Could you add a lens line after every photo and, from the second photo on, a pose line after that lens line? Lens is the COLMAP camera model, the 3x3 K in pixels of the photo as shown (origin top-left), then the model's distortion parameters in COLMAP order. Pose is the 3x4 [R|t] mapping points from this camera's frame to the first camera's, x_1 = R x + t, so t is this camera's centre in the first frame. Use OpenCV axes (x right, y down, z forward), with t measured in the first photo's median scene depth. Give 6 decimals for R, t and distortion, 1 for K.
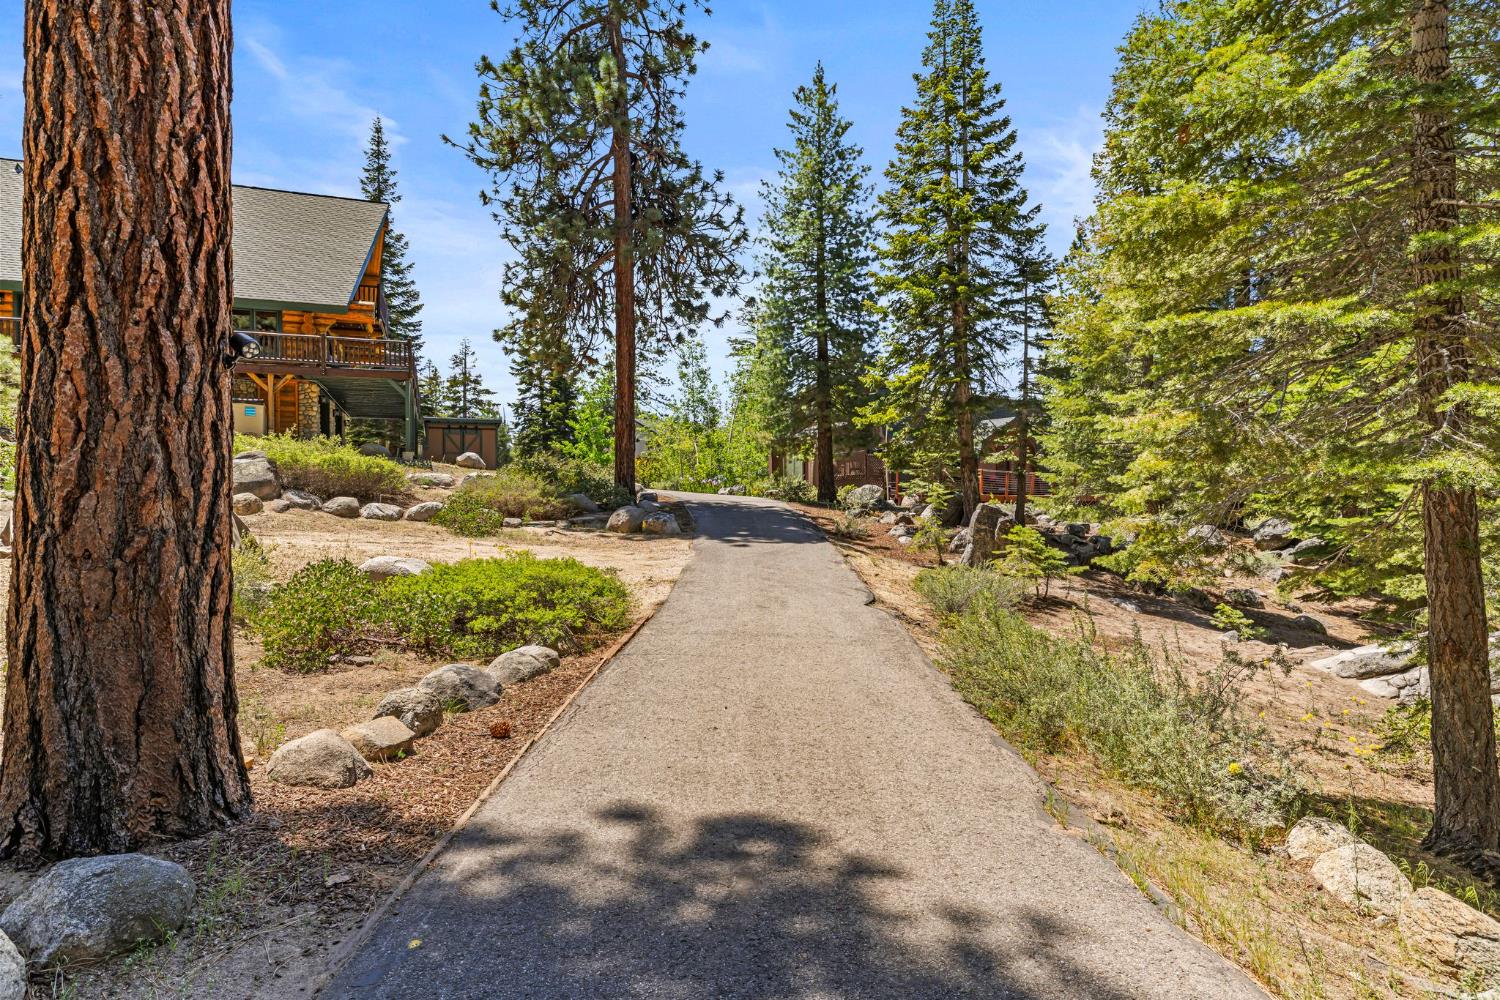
lens RADIAL K [[789.1, 0, 742.6], [0, 789.1, 498.8], [0, 0, 1]] dist [-0.000077, 0.000779]
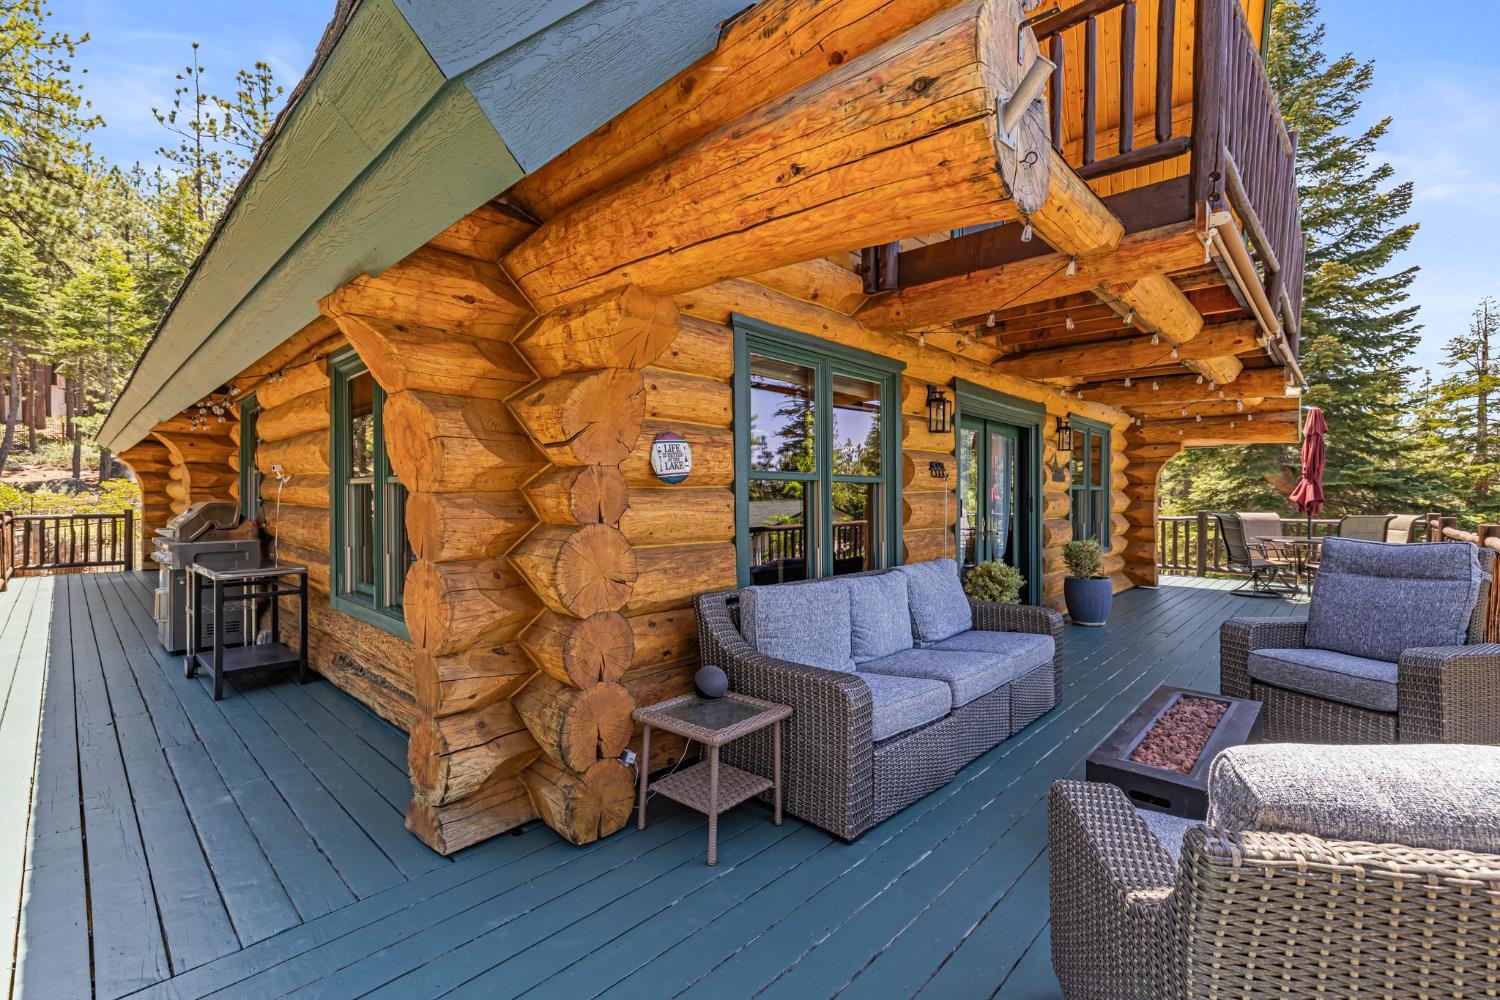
lens RADIAL K [[647.2, 0, 745.3], [0, 647.2, 499.8], [0, 0, 1]] dist [-0.005259, 0.002928]
pose [[0.427164, 0.012511, -0.904087, -0.270148], [0.001040, 0.999897, 0.014329, -0.124899], [0.904173, -0.007061, 0.427107, 0.598806]]
